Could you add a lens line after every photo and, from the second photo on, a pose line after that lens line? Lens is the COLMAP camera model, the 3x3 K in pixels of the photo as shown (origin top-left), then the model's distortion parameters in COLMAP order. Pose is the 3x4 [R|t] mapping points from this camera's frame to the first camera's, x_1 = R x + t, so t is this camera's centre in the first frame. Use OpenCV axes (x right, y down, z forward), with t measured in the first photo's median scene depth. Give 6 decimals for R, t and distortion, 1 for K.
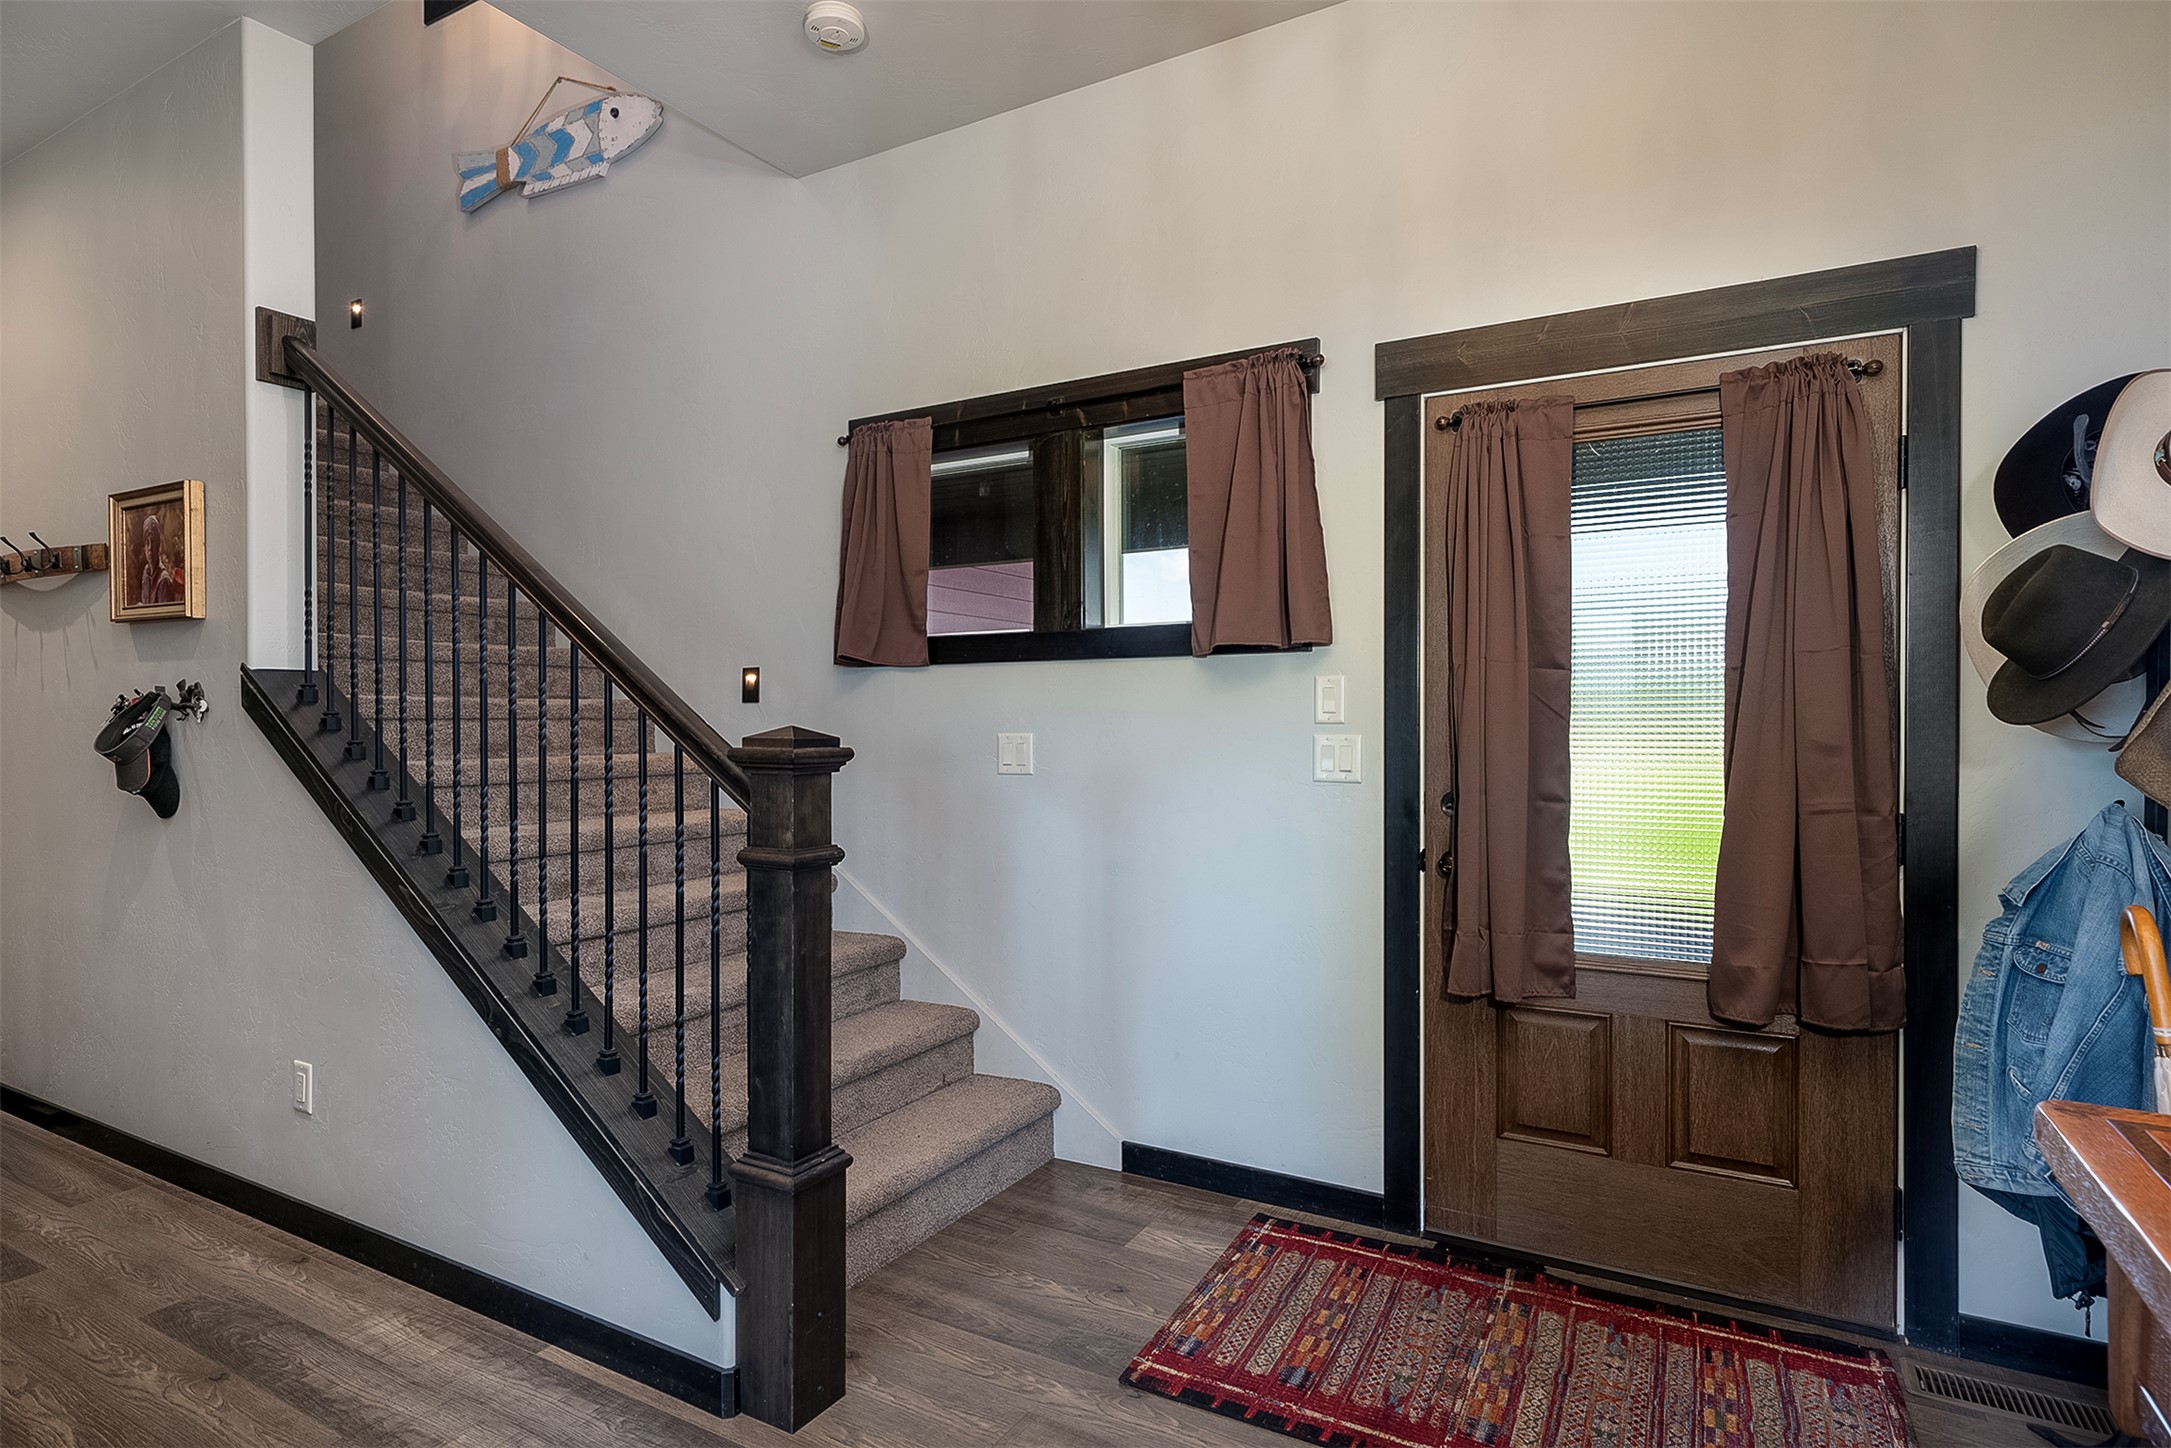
lens RADIAL K [[1145.3, 0, 1084.7], [0, 1145.3, 722.7], [0, 0, 1]] dist [0.002467, 0.000194]
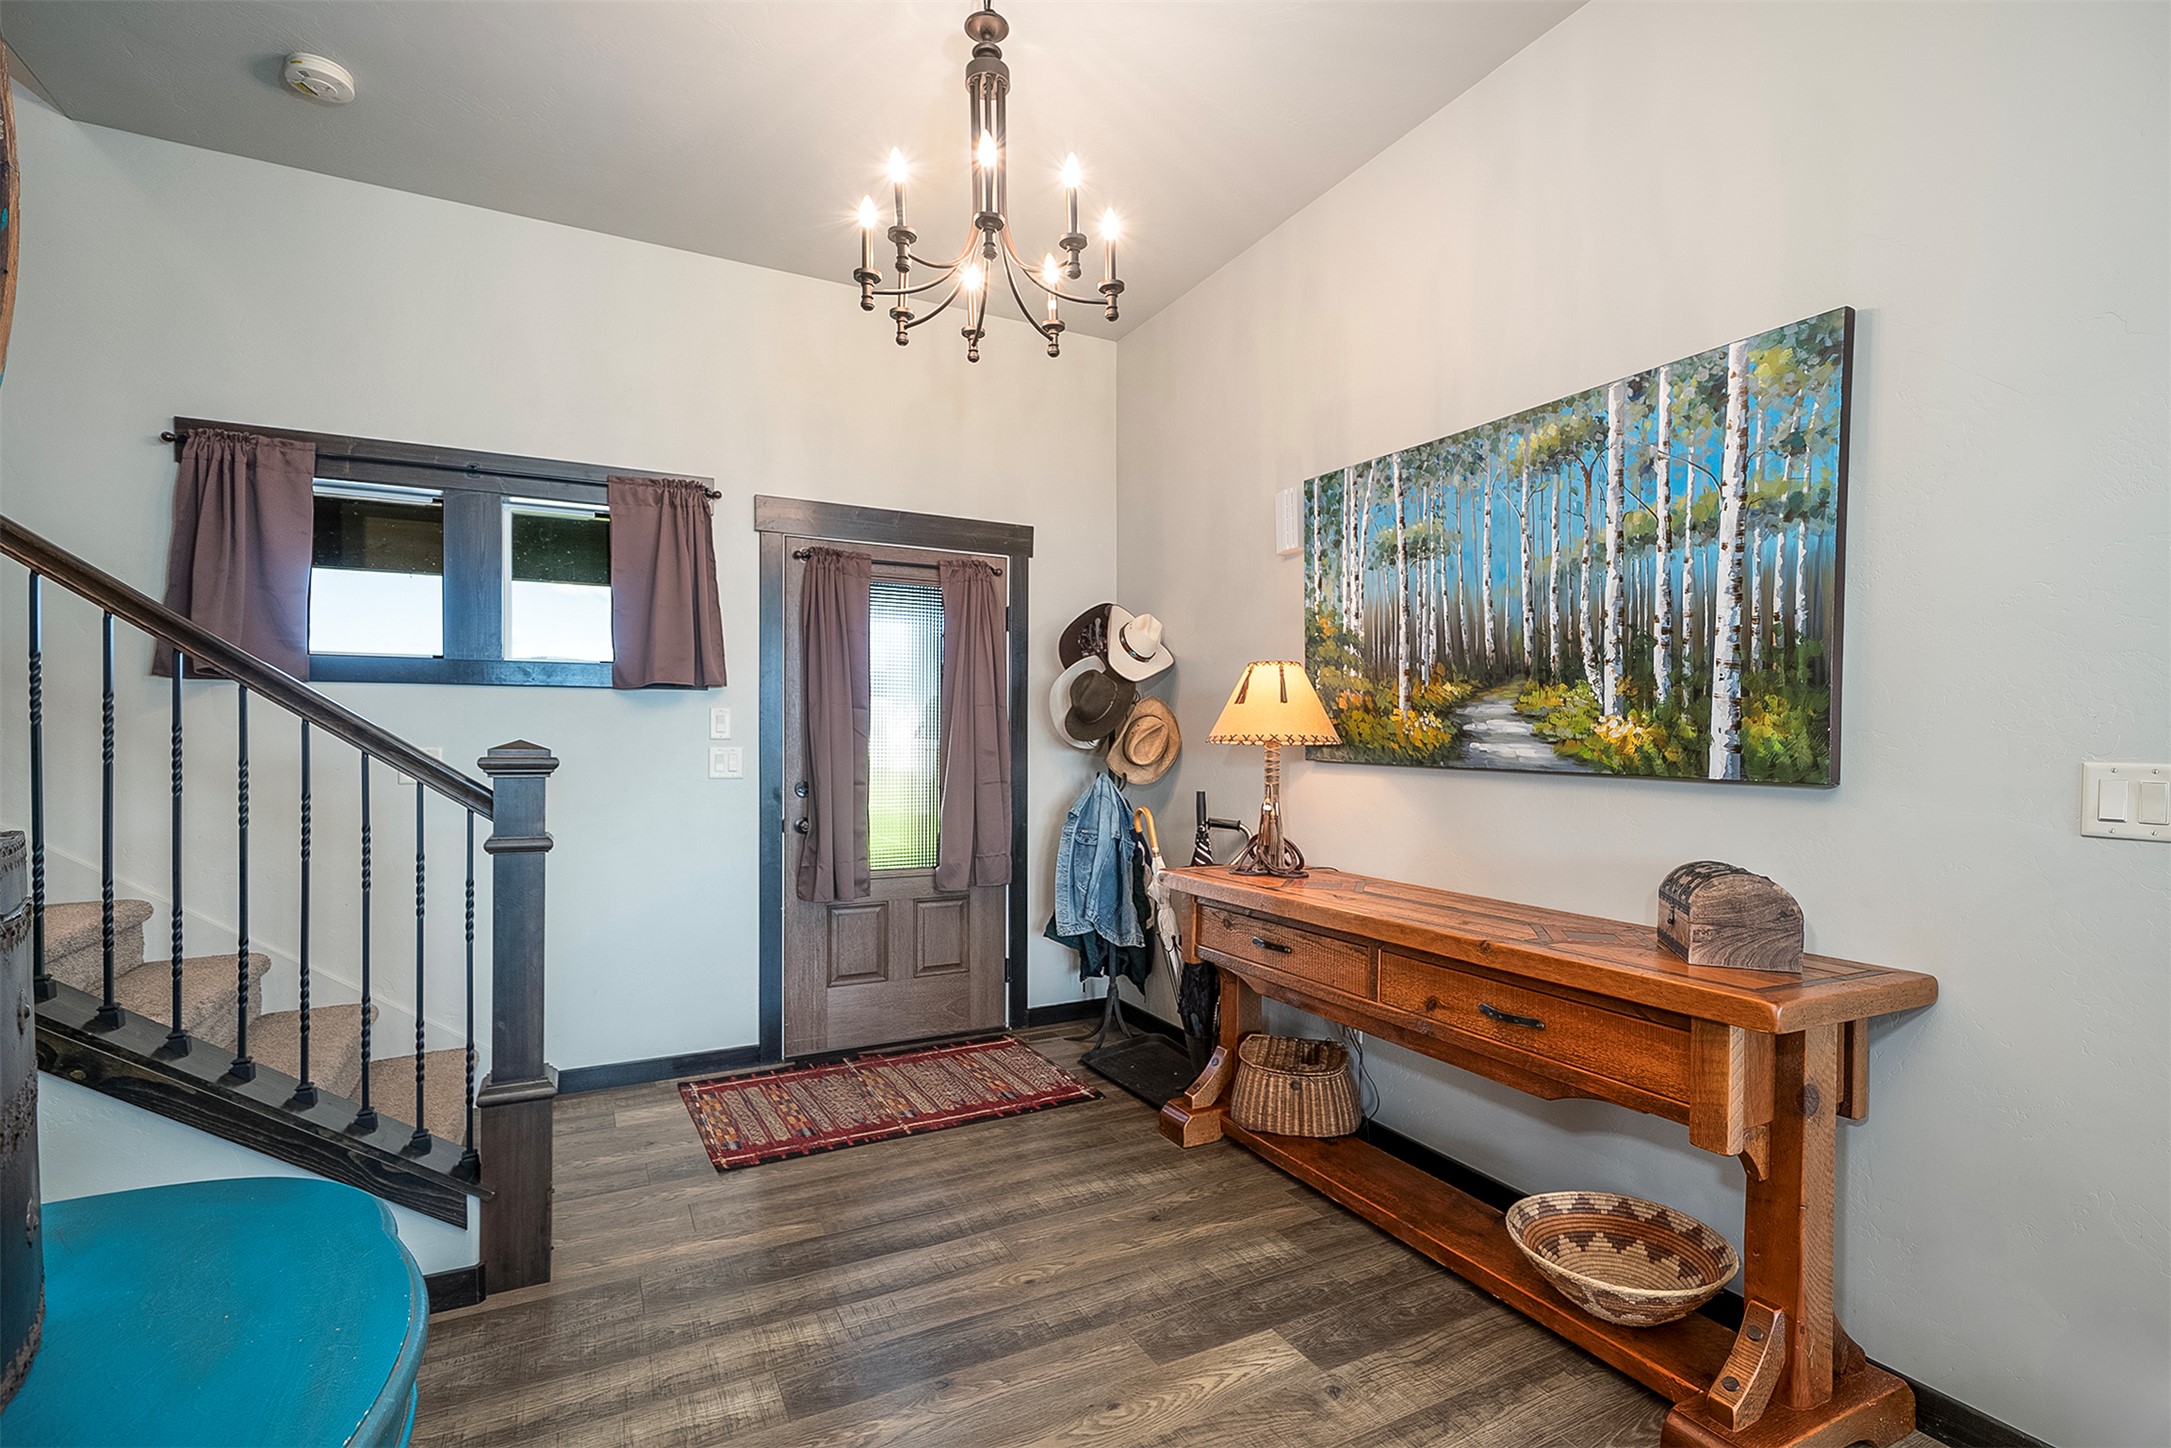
lens RADIAL K [[986.5, 0, 1085.5], [0, 986.5, 724.0], [0, 0, 1]] dist [0.000338, -0.000030]
pose [[0.535111, 0.015428, 0.844641, -0.689040], [-0.004240, 0.999870, -0.015577, -0.001697], [-0.844771, 0.004754, 0.535107, -0.095424]]
